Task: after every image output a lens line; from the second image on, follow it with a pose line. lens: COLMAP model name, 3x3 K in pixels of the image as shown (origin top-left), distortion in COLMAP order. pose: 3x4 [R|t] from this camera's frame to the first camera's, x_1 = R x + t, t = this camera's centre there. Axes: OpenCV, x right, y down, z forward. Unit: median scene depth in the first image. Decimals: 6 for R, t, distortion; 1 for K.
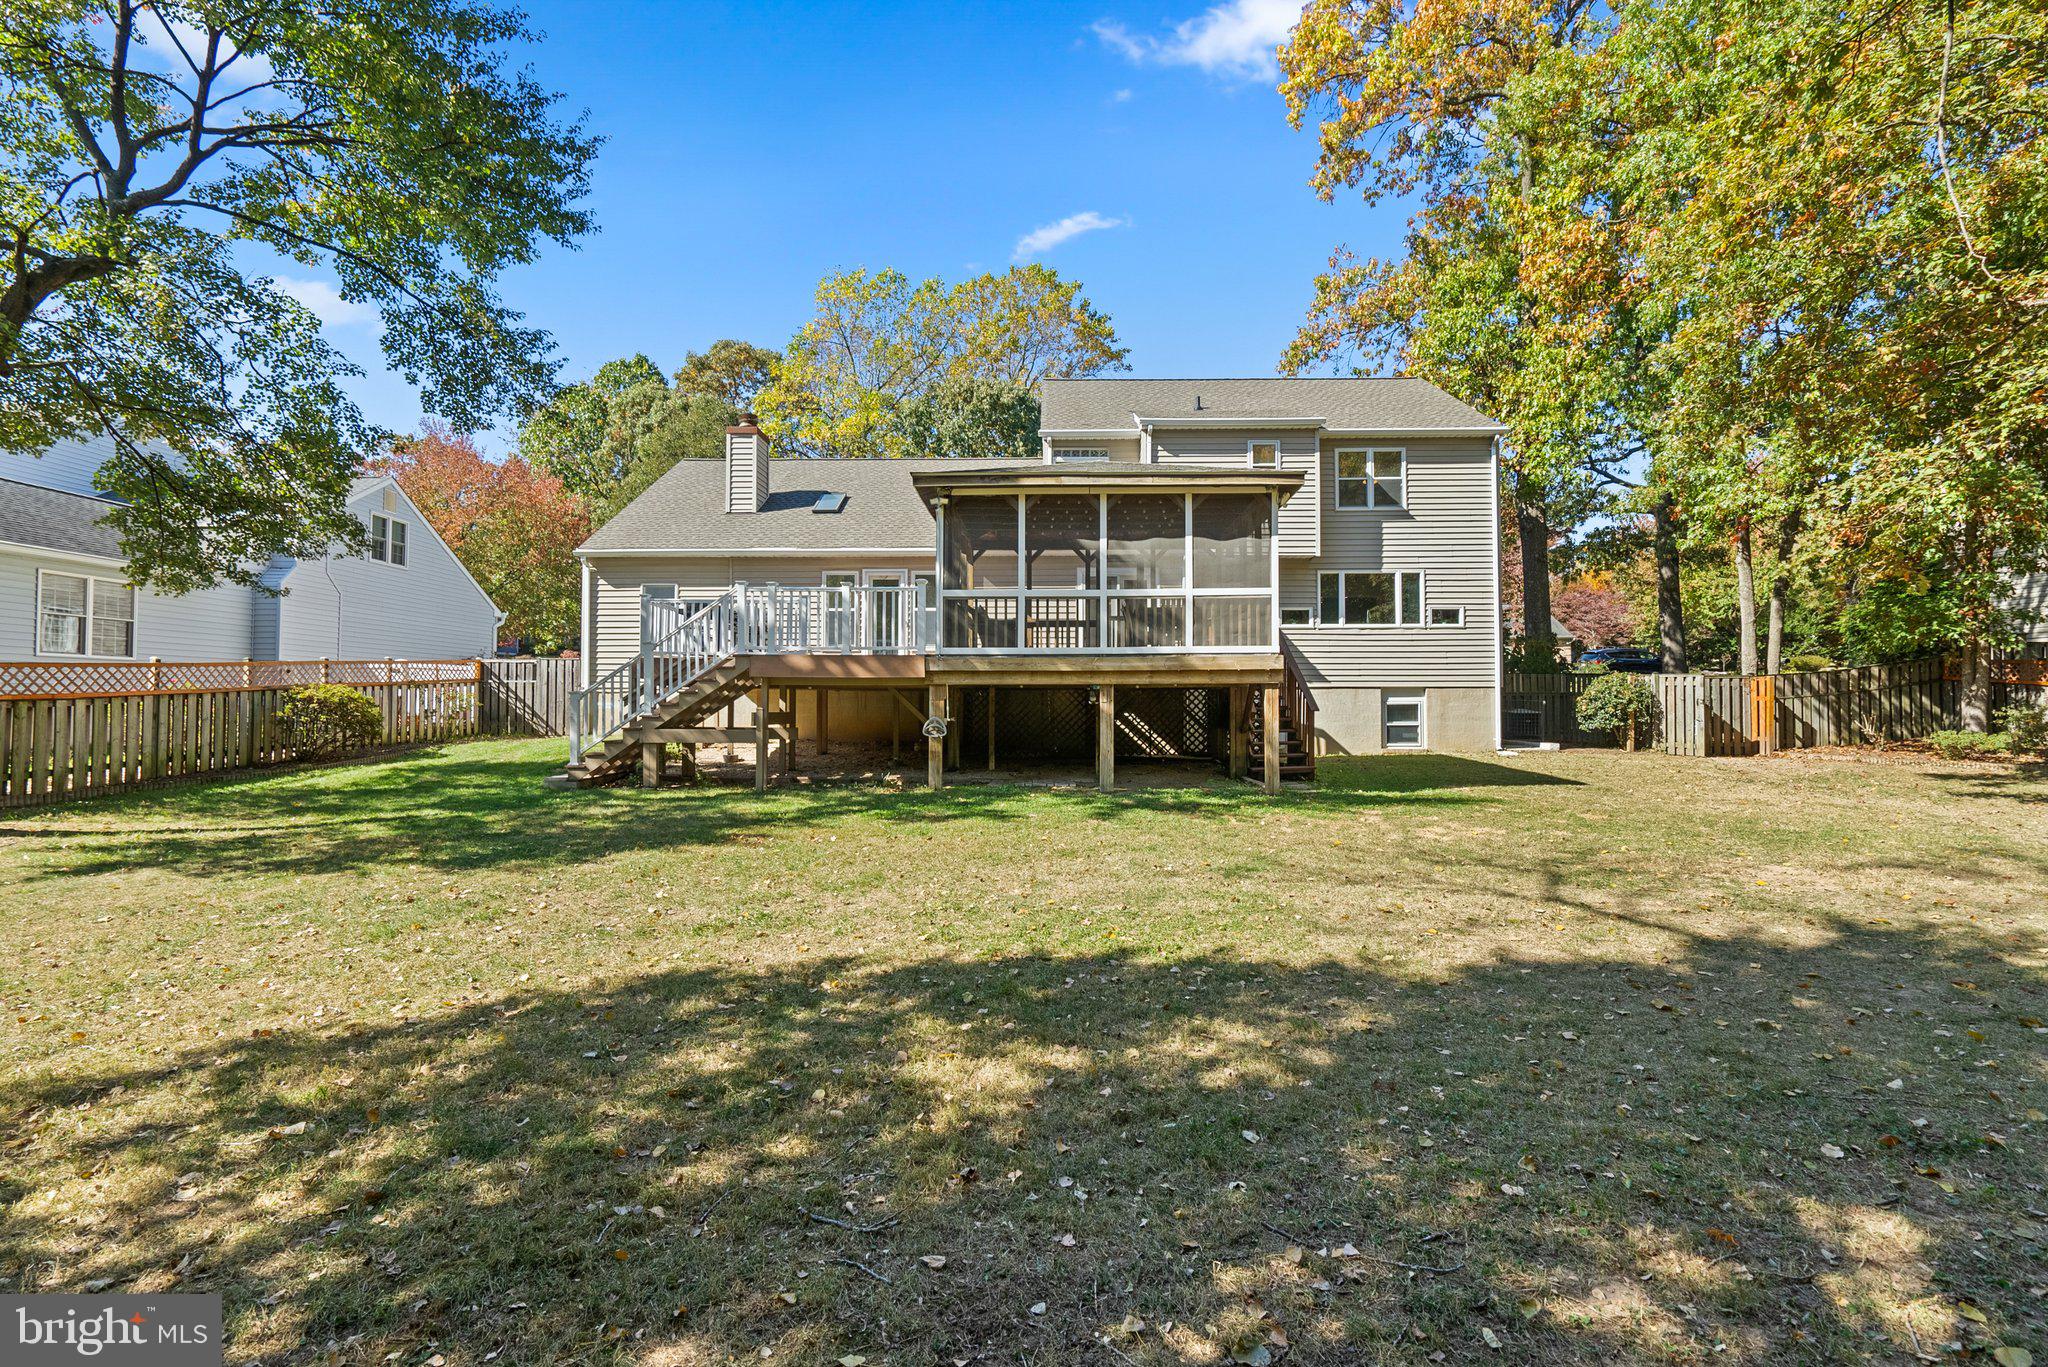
lens RADIAL K [[946.8, 0, 1023.9], [0, 946.8, 680.4], [0, 0, 1]] dist [-0.003796, -0.000144]
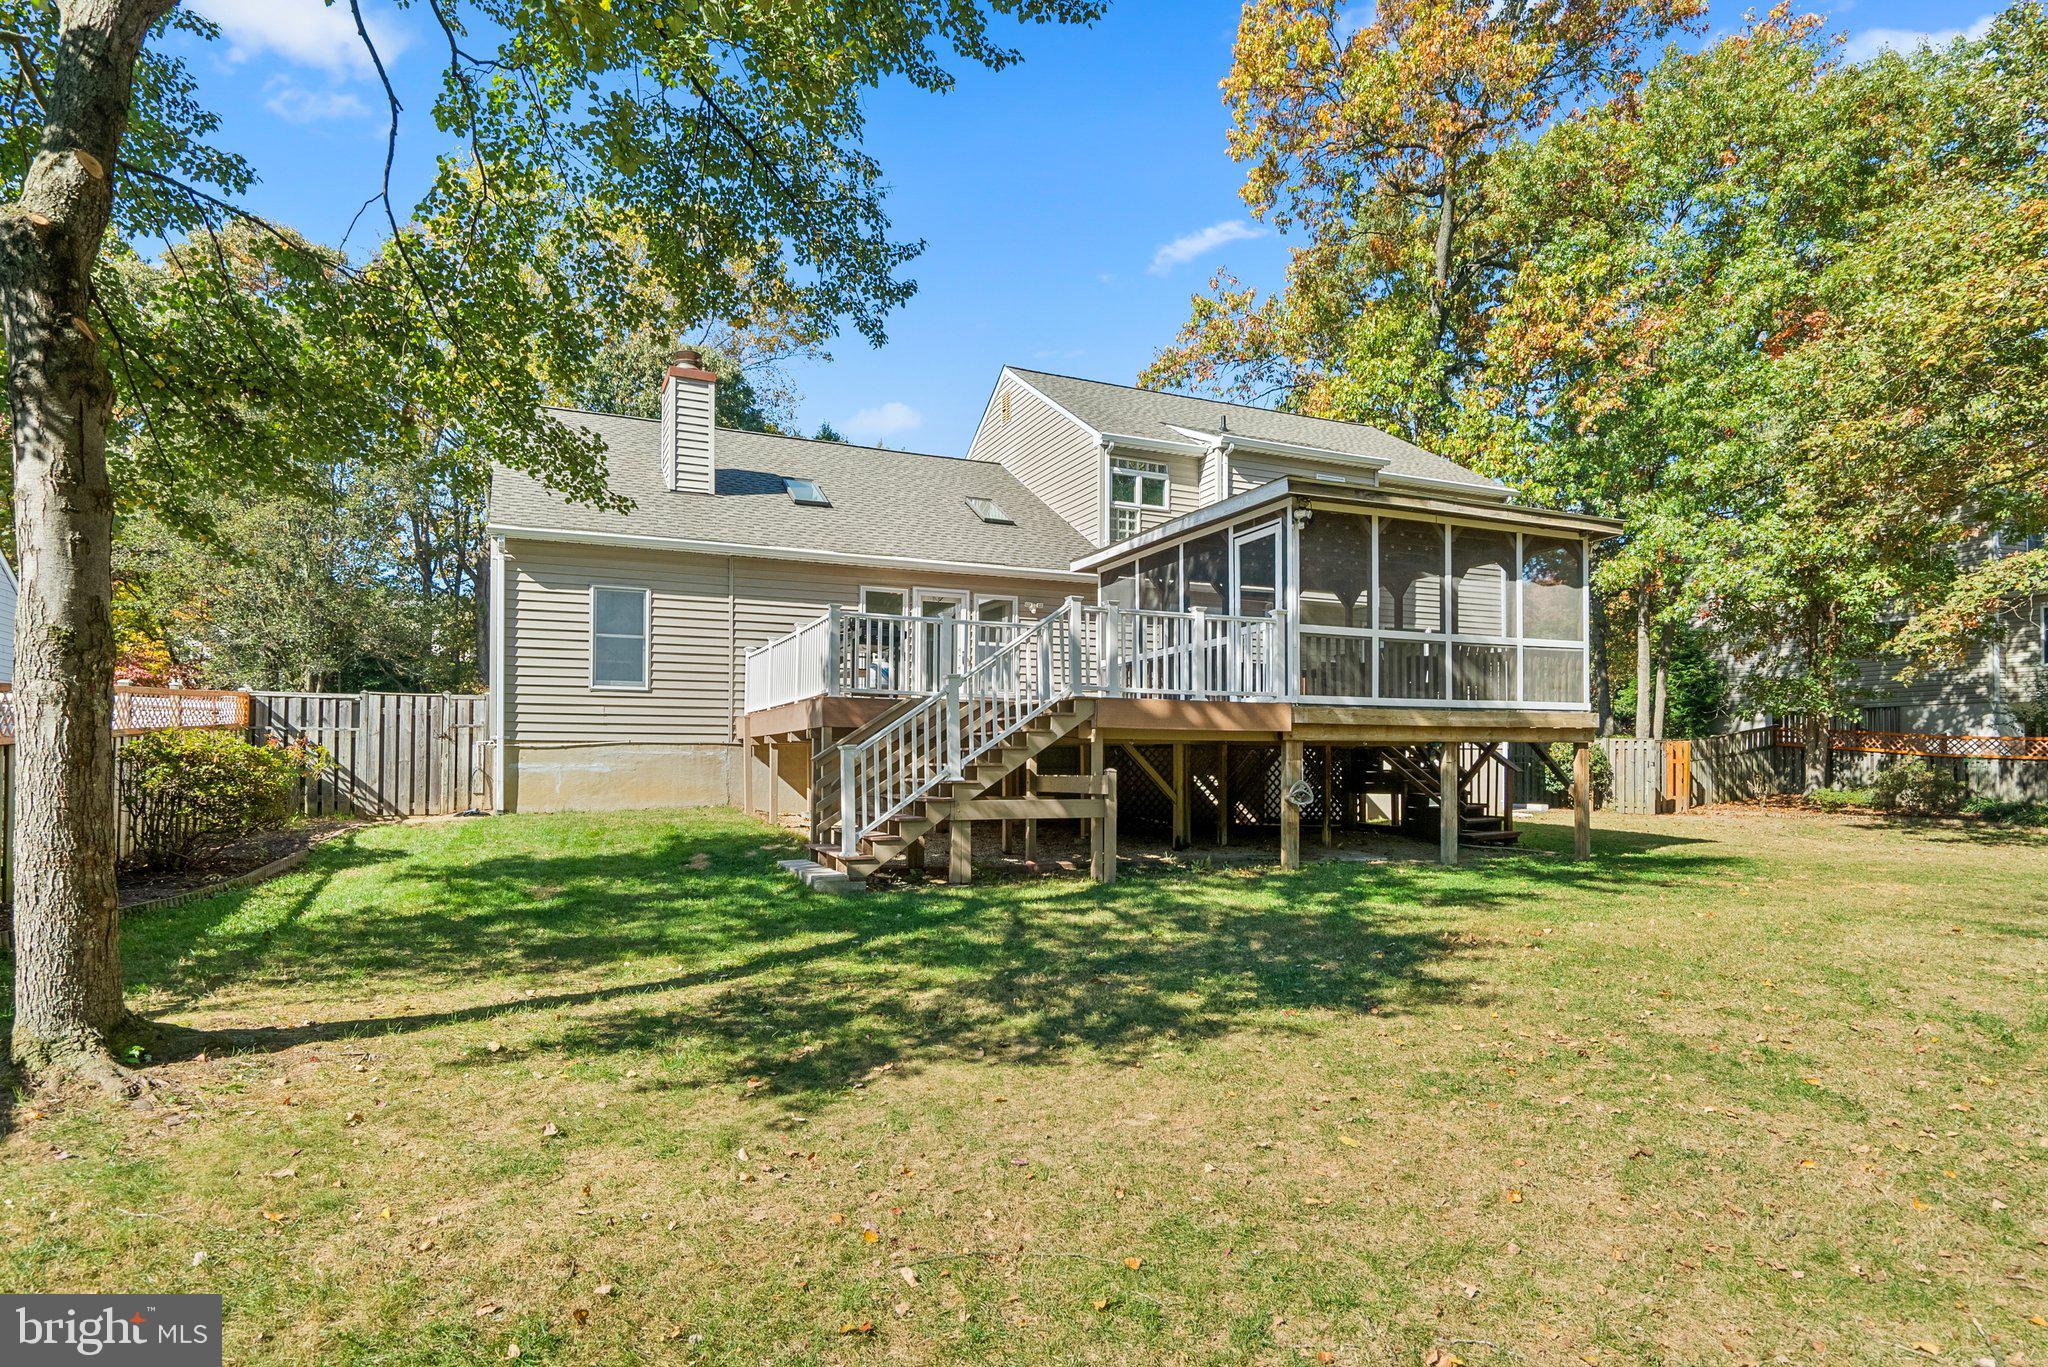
lens RADIAL K [[1106.0, 0, 1033.2], [0, 1106.0, 767.7], [0, 0, 1]] dist [-0.004718, -0.000951]
pose [[0.900397, 0.000077, 0.435069, -0.473986], [-0.010458, 0.999715, 0.021466, 0.006689], [-0.434944, -0.023878, 0.900141, 0.164283]]
